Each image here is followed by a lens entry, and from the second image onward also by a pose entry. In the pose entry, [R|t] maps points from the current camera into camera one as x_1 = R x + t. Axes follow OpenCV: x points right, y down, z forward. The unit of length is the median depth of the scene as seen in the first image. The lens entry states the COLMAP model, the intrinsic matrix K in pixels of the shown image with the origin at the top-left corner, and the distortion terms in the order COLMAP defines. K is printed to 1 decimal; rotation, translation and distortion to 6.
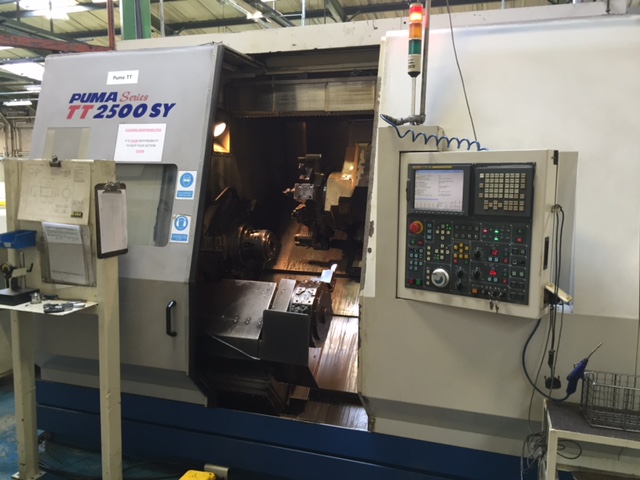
lens RADIAL K [[549.6, 0, 317.6], [0, 549.6, 240.4], [0, 0, 1]] dist [0.047275, -0.024990]
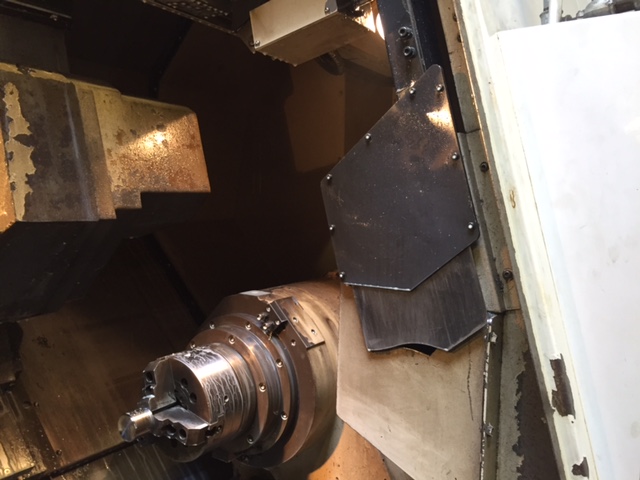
lens RADIAL K [[549.6, 0, 318.9], [0, 549.6, 240.5], [0, 0, 1]] dist [0.047275, -0.024990]
pose [[0.275840, -0.083146, 0.957601, -0.137014], [0.100722, 0.993267, 0.057230, -0.086400], [-0.955912, 0.080665, 0.282358, 0.756281]]
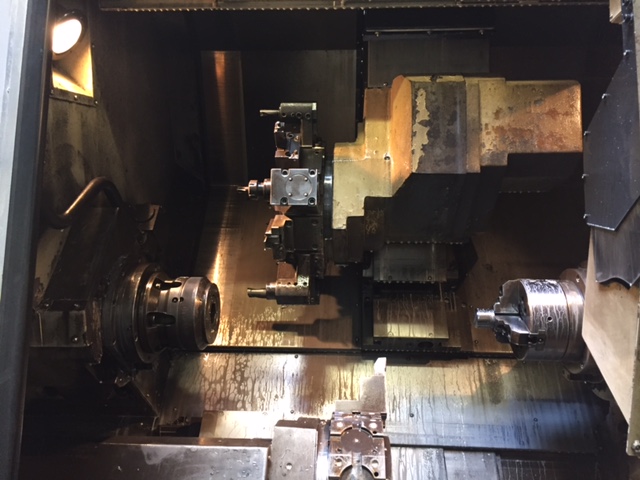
lens RADIAL K [[549.6, 0, 325.3], [0, 549.6, 241.8], [0, 0, 1]] dist [0.047275, -0.024990]
pose [[0.963105, -0.046663, 0.265051, -0.111956], [0.040068, 0.998739, 0.030239, -0.056957], [-0.266128, -0.018503, 0.963760, 0.567494]]
